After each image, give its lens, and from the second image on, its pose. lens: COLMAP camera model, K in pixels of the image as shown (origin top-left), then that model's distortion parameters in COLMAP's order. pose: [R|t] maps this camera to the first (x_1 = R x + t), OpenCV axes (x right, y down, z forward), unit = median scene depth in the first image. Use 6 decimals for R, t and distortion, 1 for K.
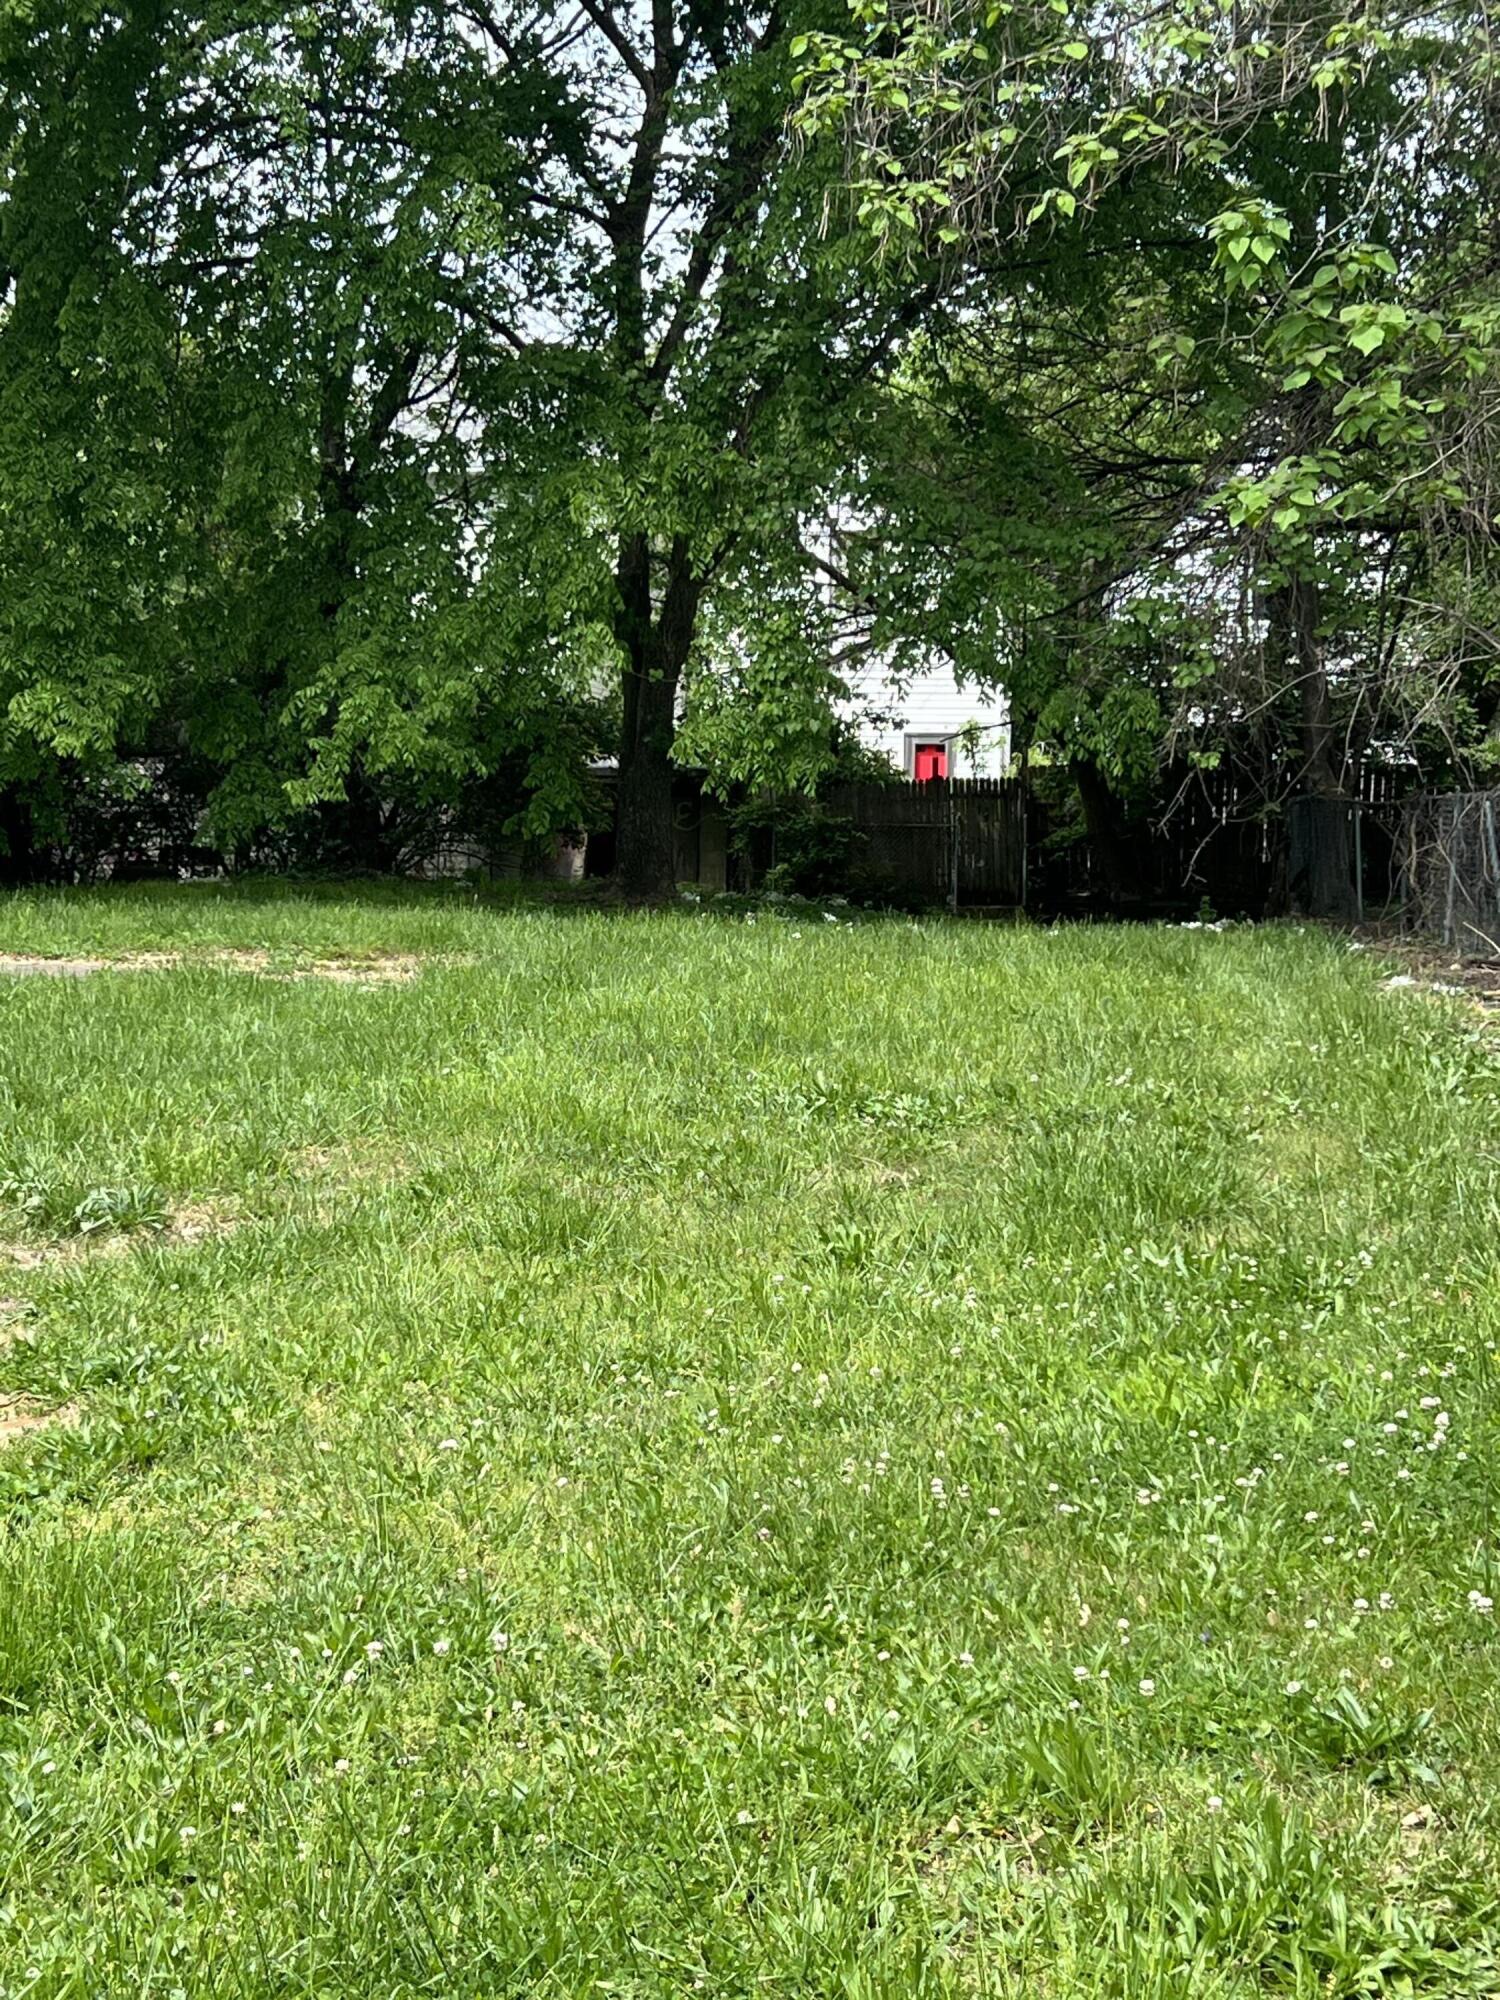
lens RADIAL K [[3315.2, 0, 750.6], [0, 3315.2, 999.9], [0, 0, 1]] dist [0.184099, 0.000000]
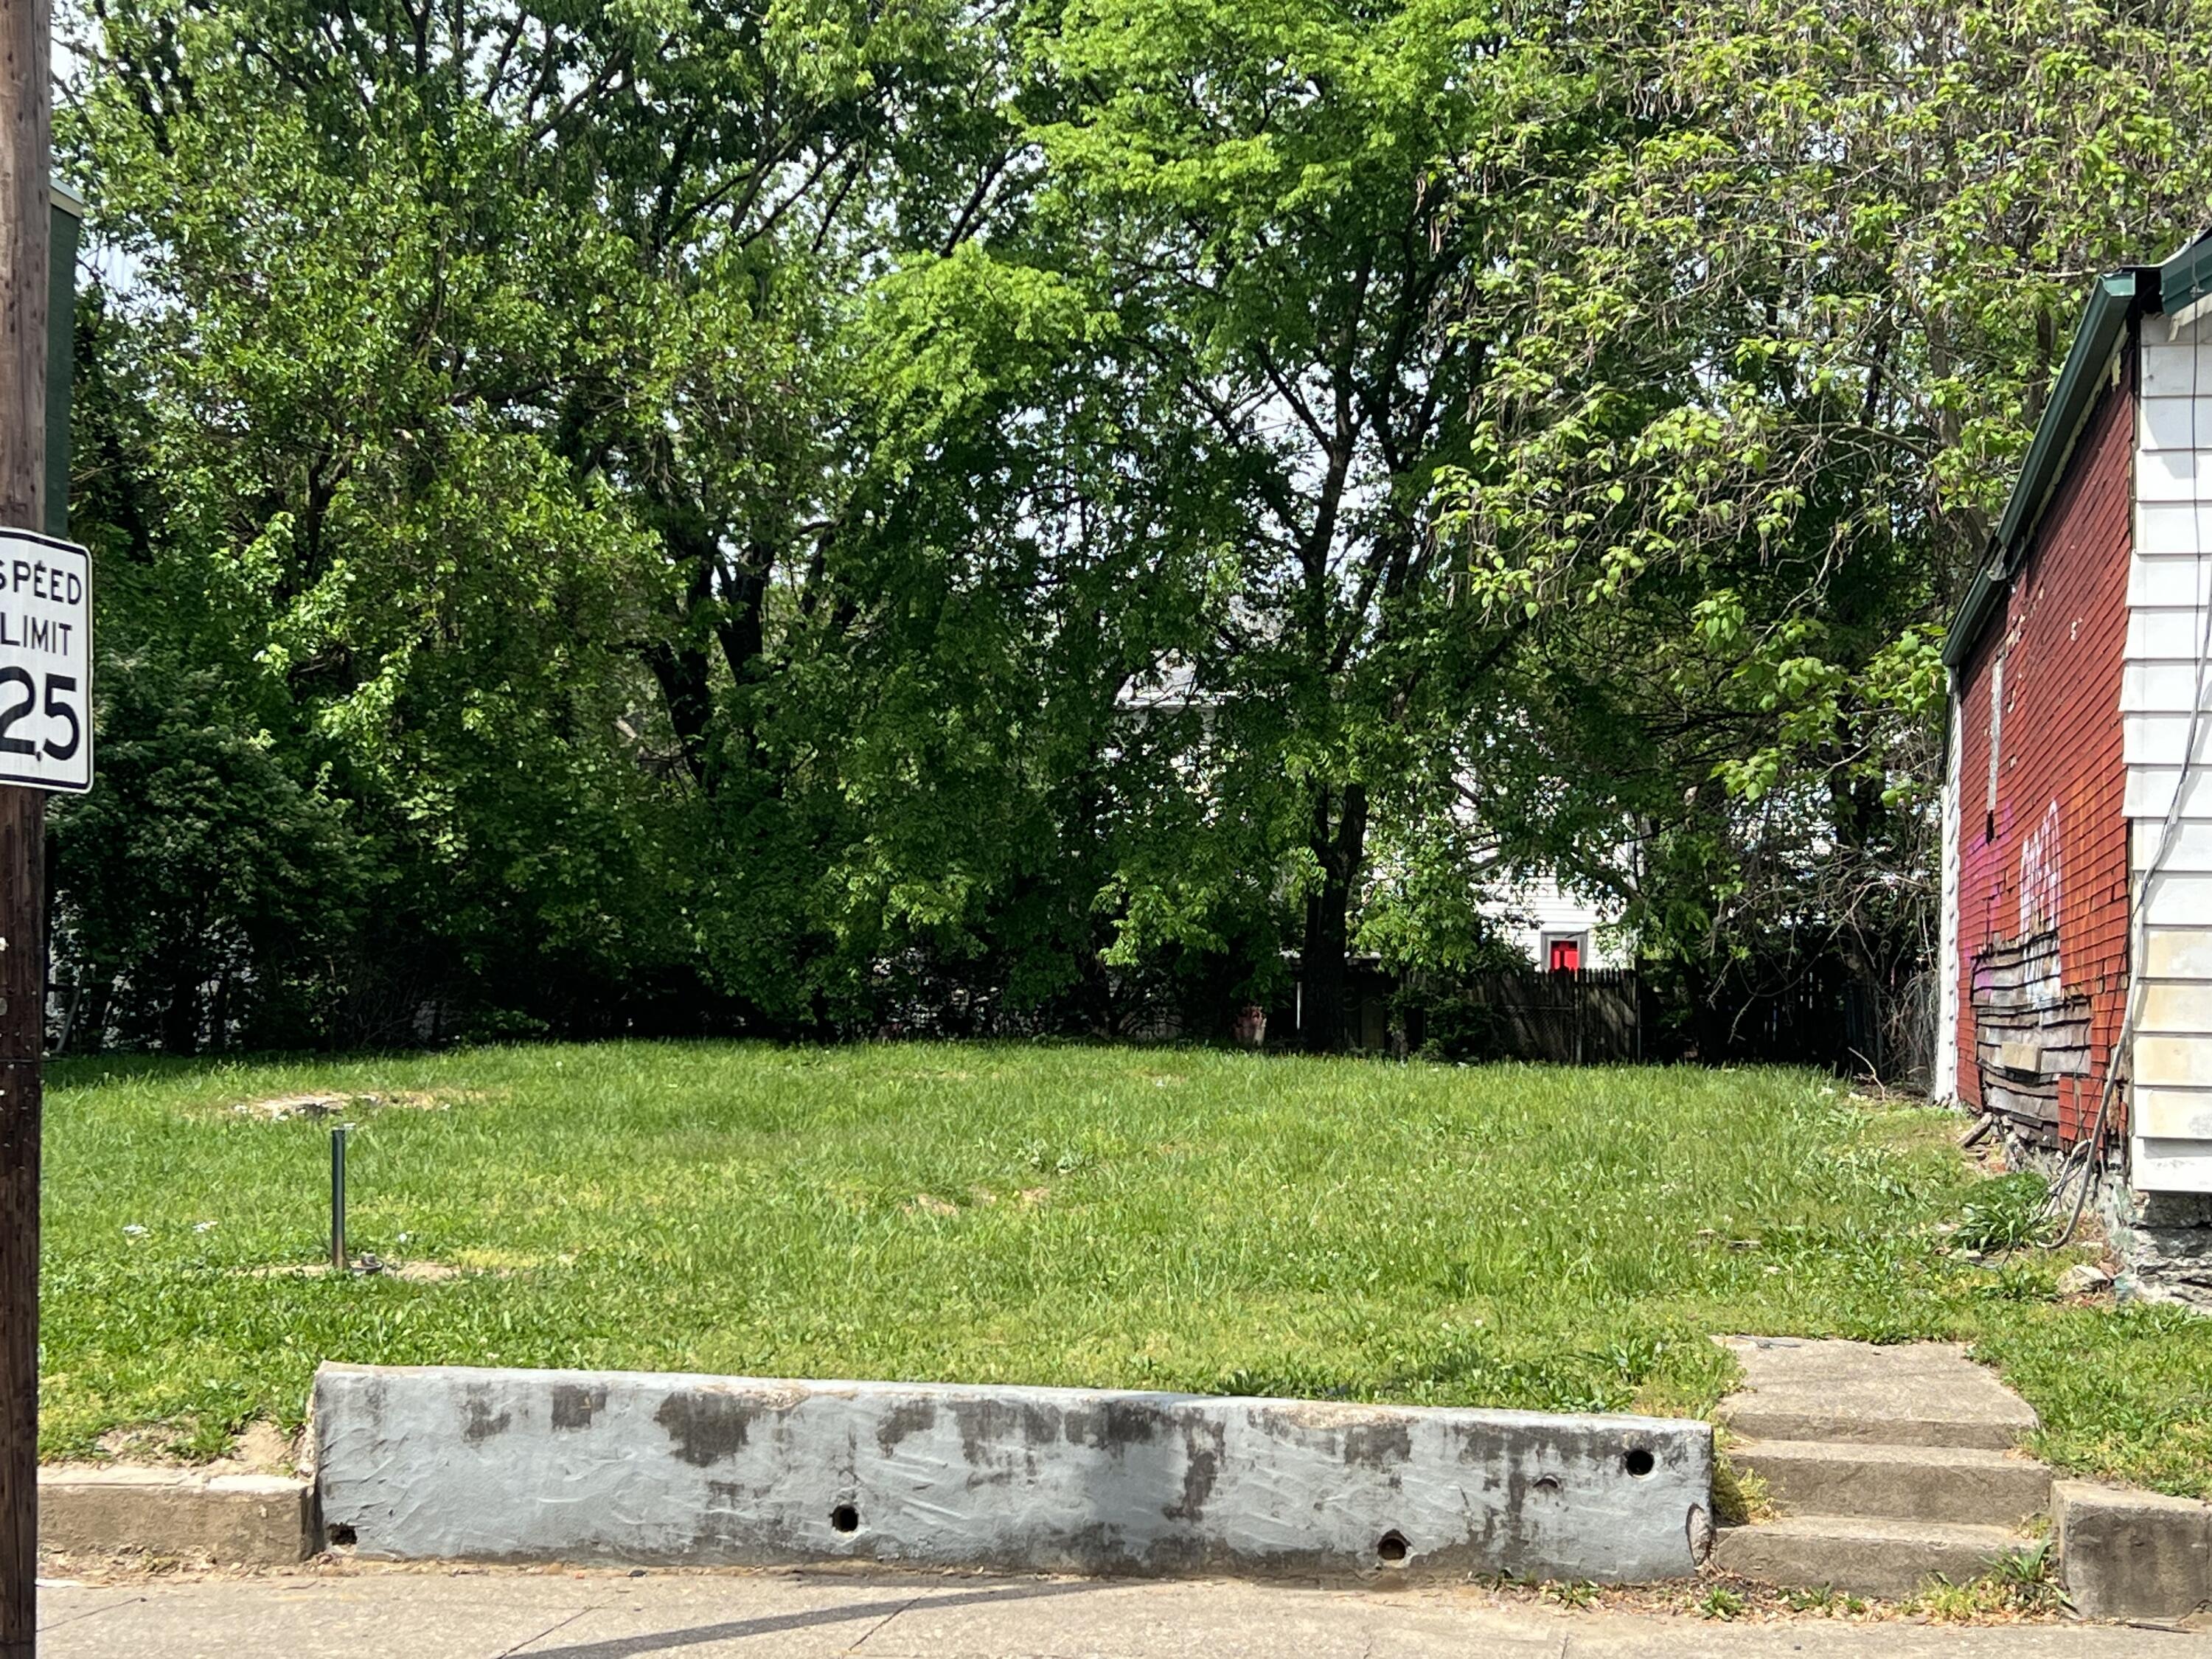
lens RADIAL K [[3490.6, 0, 1105.7], [0, 3490.6, 828.4], [0, 0, 1]] dist [0.172797, 0.000000]
pose [[0.996149, 0.002297, -0.087643, 0.002857], [-0.011985, 0.993840, -0.110172, 0.036381], [0.086850, 0.110798, 0.990041, -0.409189]]
